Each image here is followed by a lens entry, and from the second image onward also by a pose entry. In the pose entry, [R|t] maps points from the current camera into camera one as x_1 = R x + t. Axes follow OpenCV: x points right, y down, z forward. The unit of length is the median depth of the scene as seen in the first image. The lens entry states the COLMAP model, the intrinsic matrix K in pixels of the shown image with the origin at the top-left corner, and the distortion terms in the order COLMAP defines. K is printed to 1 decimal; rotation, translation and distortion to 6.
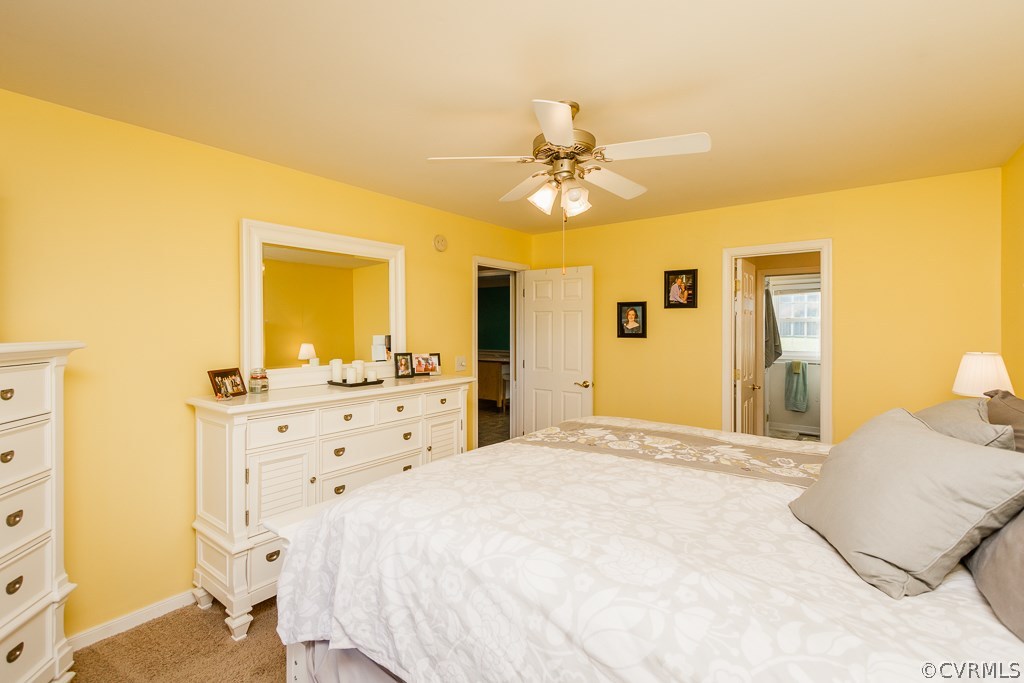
lens RADIAL K [[501.9, 0, 508.1], [0, 501.9, 339.8], [0, 0, 1]] dist [0.002340, 0.000148]
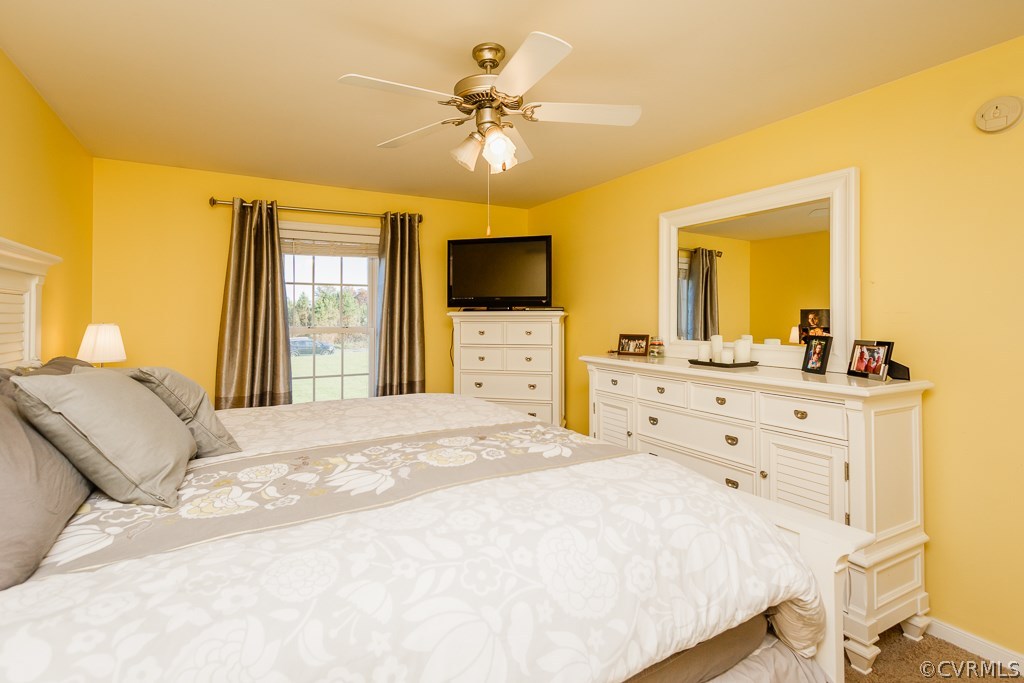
lens RADIAL K [[474.6, 0, 507.2], [0, 474.6, 308.1], [0, 0, 1]] dist [-0.000579, -0.000258]
pose [[-0.397018, -0.008019, -0.917776, 0.588913], [-0.016173, 0.999868, -0.001740, -0.003353], [0.917668, 0.014152, -0.397095, 0.950378]]
